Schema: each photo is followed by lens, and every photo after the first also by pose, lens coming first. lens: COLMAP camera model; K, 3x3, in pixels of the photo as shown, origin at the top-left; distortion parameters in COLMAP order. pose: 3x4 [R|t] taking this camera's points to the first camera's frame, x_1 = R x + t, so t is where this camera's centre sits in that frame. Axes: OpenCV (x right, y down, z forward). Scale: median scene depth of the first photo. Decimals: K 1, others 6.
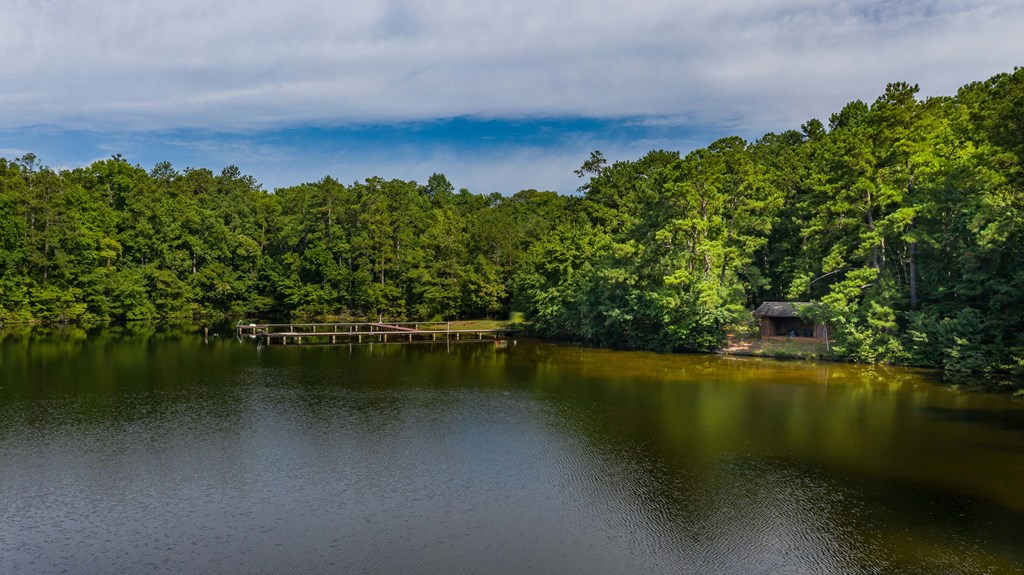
lens RADIAL K [[791.3, 0, 512.2], [0, 791.3, 288.9], [0, 0, 1]] dist [0.001528, -0.000933]
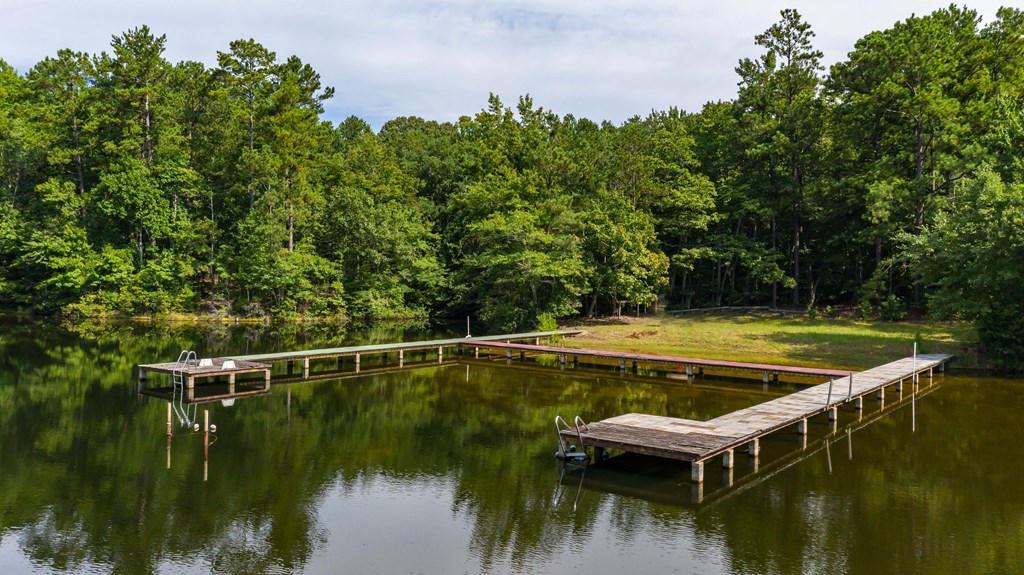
lens RADIAL K [[791.3, 0, 511.7], [0, 791.3, 286.5], [0, 0, 1]] dist [0.001528, -0.000933]
pose [[0.900417, 0.002982, 0.435018, -0.245177], [-0.010047, 0.999852, 0.013942, 0.008248], [-0.434912, -0.016924, 0.900314, 0.467339]]
